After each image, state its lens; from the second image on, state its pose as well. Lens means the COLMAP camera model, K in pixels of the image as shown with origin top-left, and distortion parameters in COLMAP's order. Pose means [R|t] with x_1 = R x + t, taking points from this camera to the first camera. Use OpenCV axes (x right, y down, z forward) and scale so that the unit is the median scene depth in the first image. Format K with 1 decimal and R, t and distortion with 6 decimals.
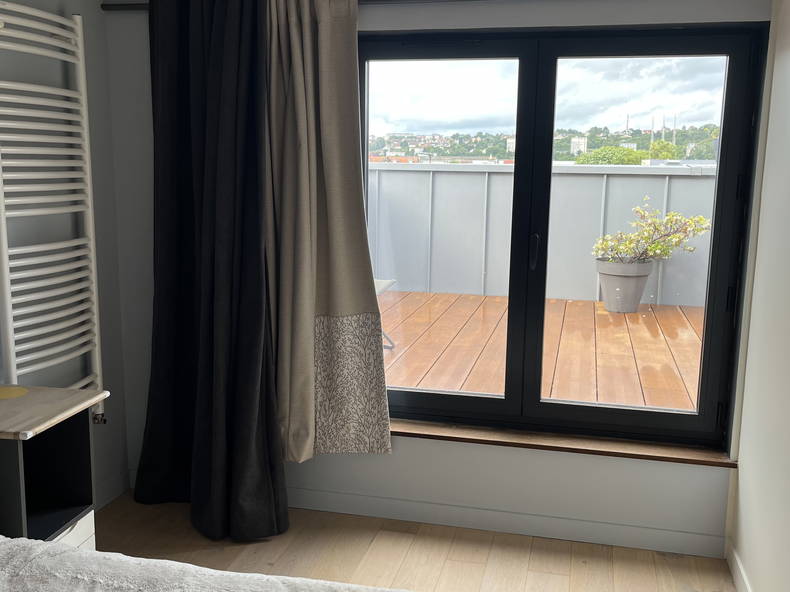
lens RADIAL K [[832.7, 0, 395.0], [0, 832.7, 296.0], [0, 0, 1]] dist [0.102943, 0.005059]
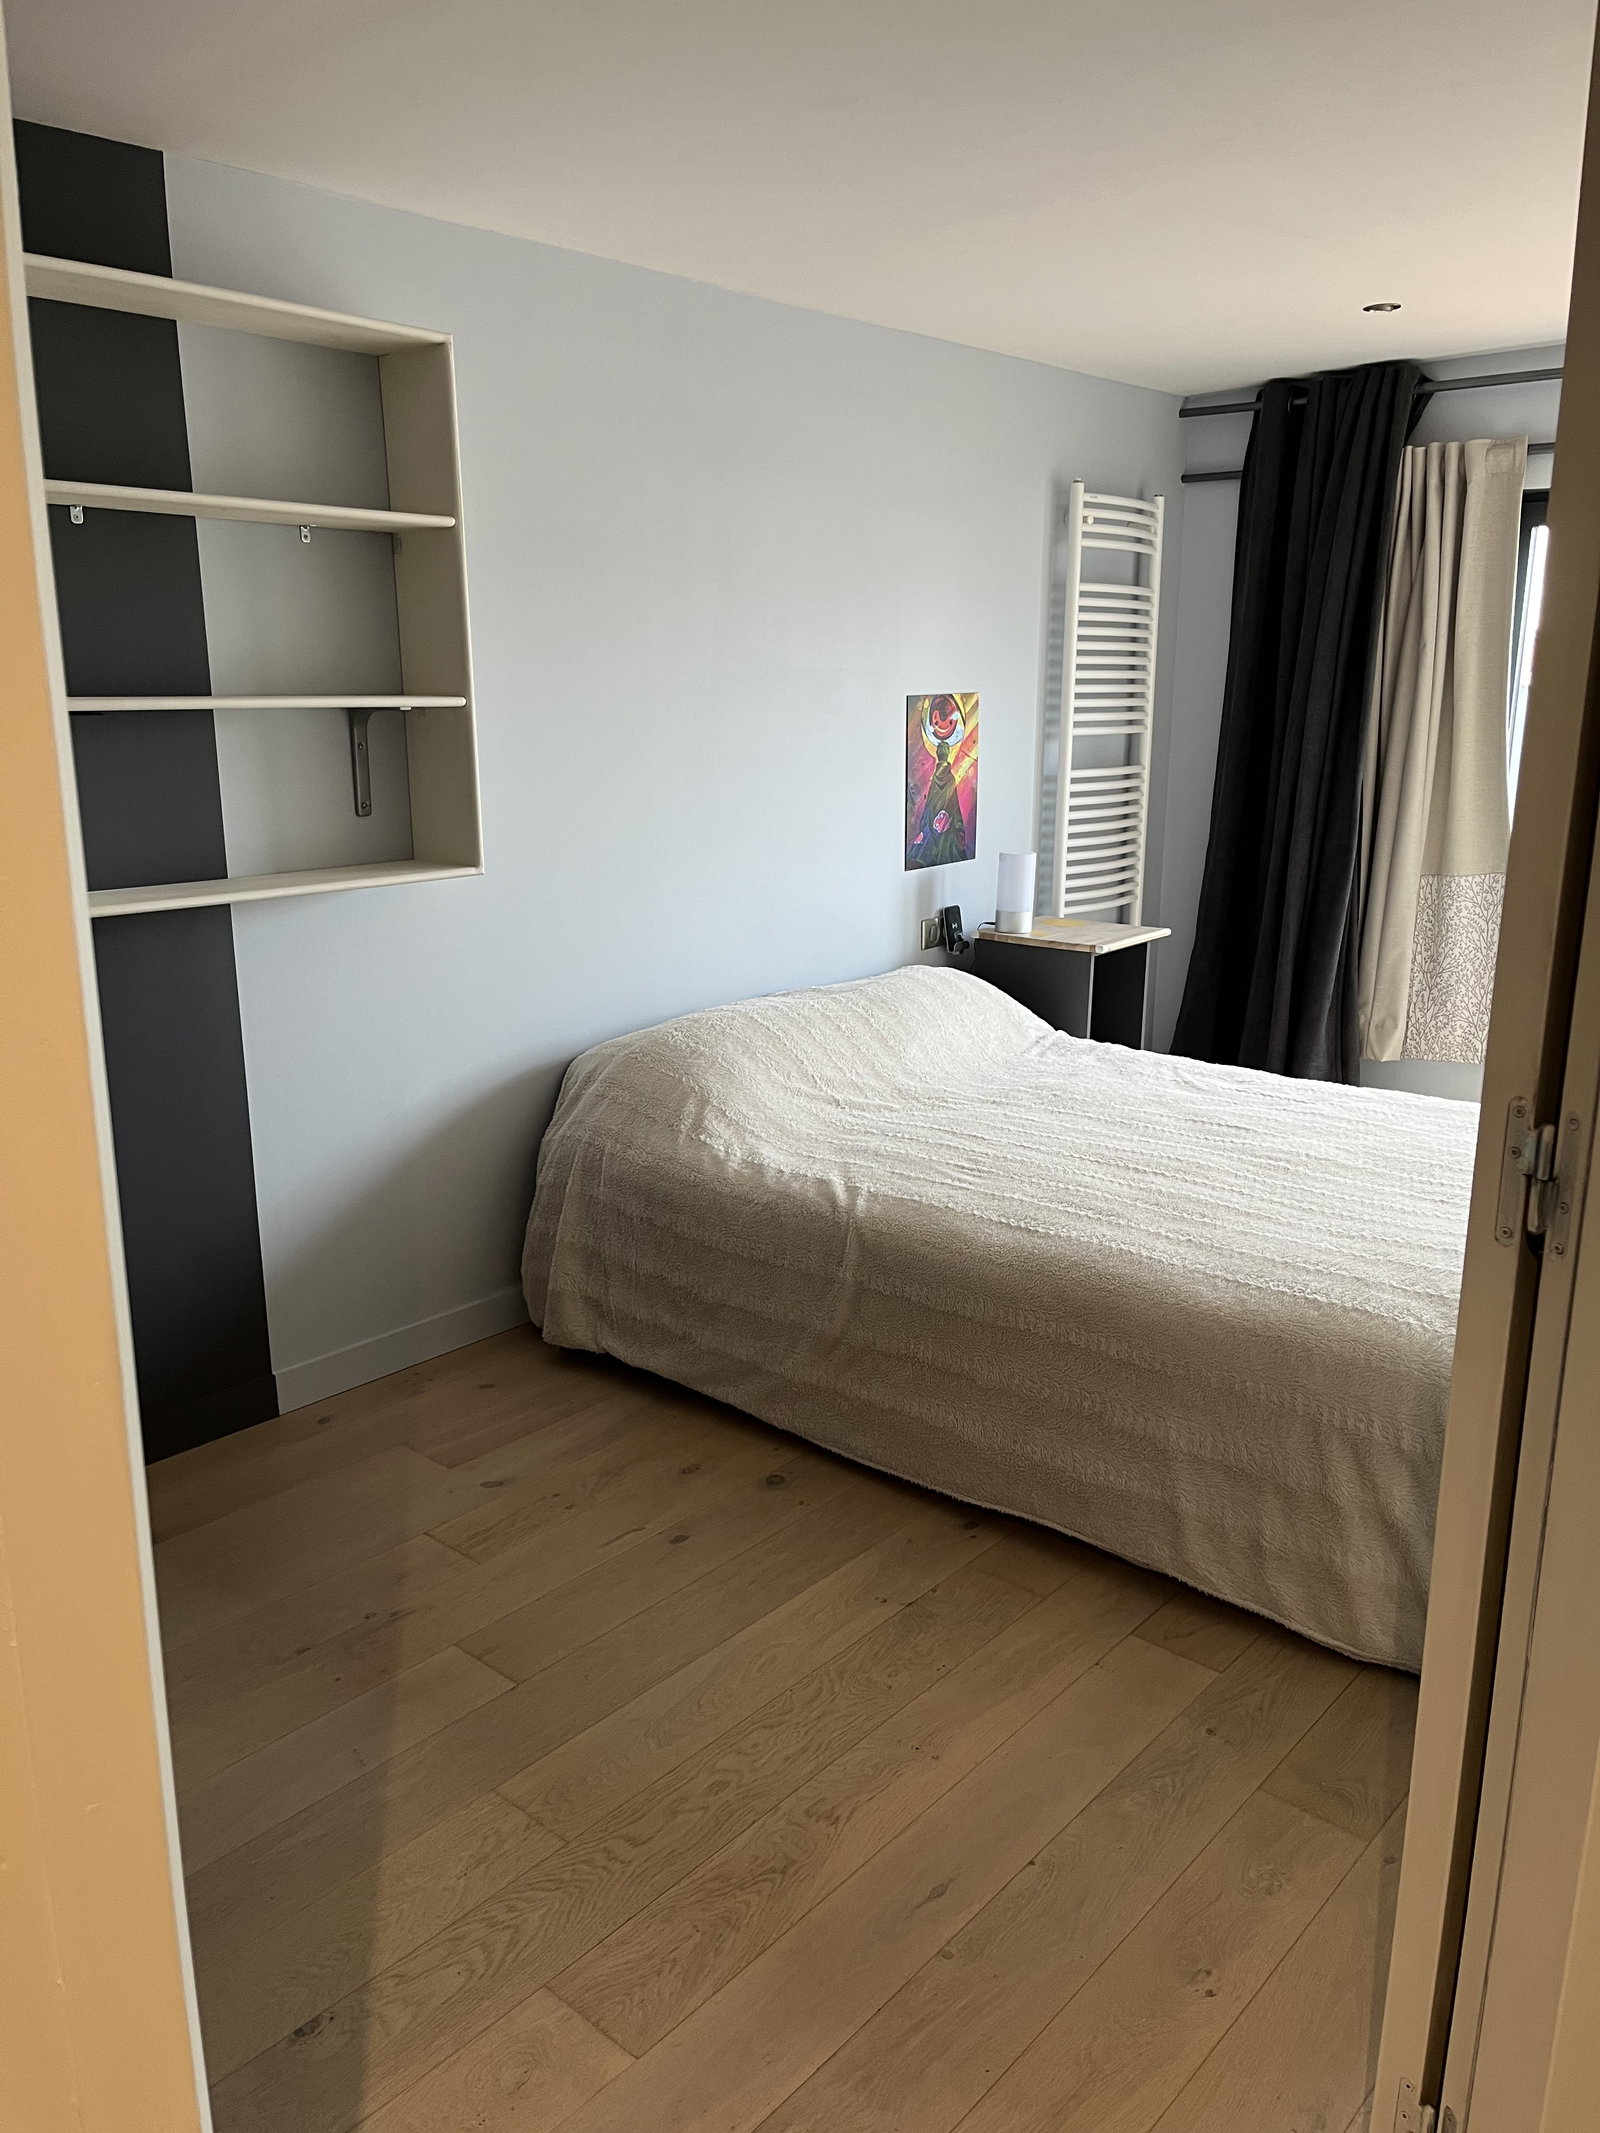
lens RADIAL K [[1651.2, 0, 800.0], [0, 1651.2, 1066.5], [0, 0, 1]] dist [0.023949, 0.002788]
pose [[0.894507, 0.098449, -0.436079, 0.075088], [-0.069289, 0.994195, 0.082318, 0.115001], [0.441651, -0.043418, 0.896136, -0.623513]]
